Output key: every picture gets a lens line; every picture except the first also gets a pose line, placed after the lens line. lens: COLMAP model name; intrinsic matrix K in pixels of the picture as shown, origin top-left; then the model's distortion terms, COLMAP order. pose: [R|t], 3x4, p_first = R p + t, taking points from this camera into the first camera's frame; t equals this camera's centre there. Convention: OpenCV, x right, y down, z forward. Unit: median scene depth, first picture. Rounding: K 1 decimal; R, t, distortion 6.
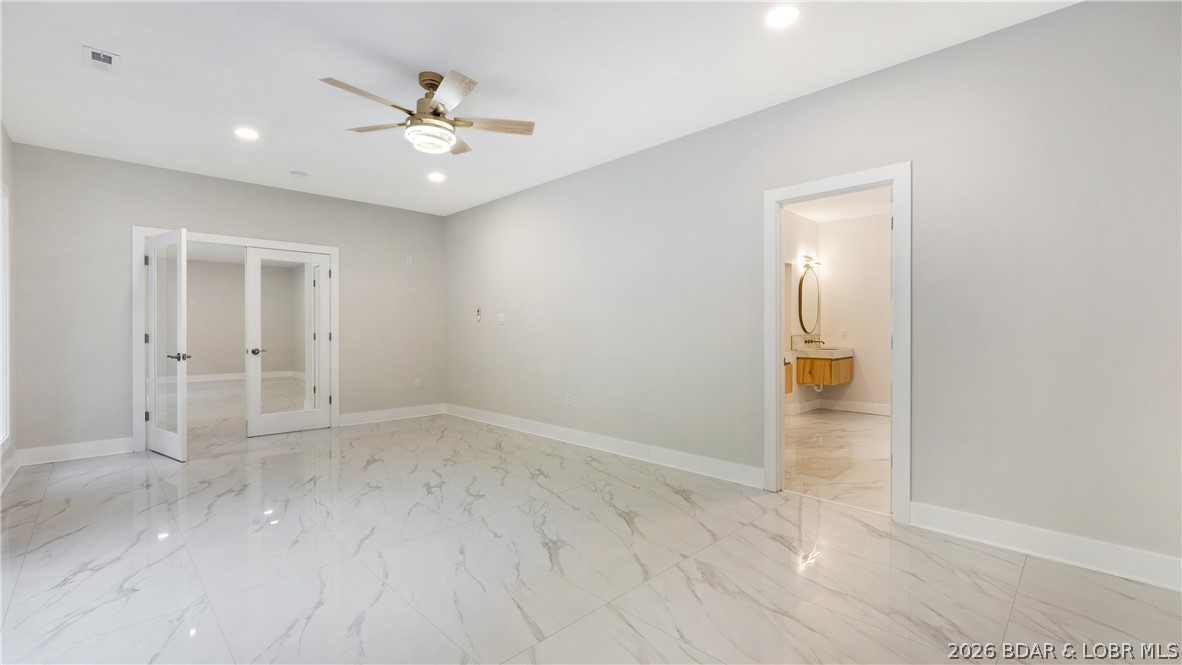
lens RADIAL K [[496.0, 0, 589.1], [0, 496.0, 343.2], [0, 0, 1]] dist [-0.020317, 0.000890]
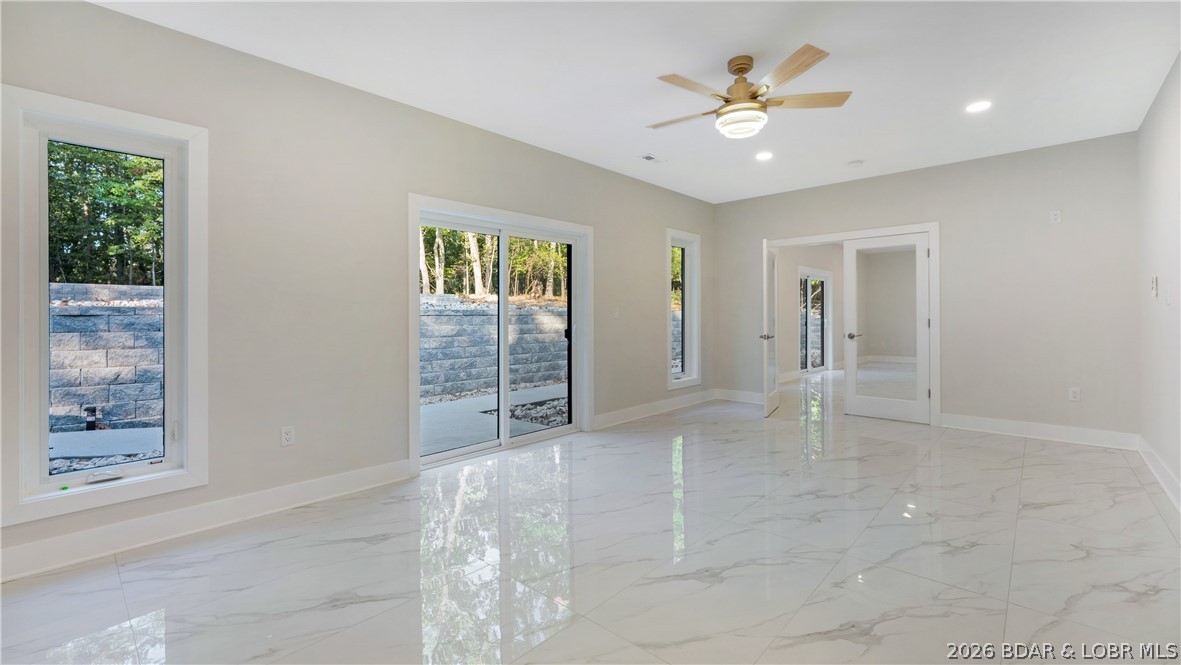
lens RADIAL K [[495.6, 0, 582.6], [0, 495.6, 314.5], [0, 0, 1]] dist [-0.020317, 0.000890]
pose [[0.022654, -0.005270, -0.999729, 0.558735], [-0.021283, 0.999757, -0.005752, -0.016822], [0.999517, 0.021408, 0.022536, 0.561907]]
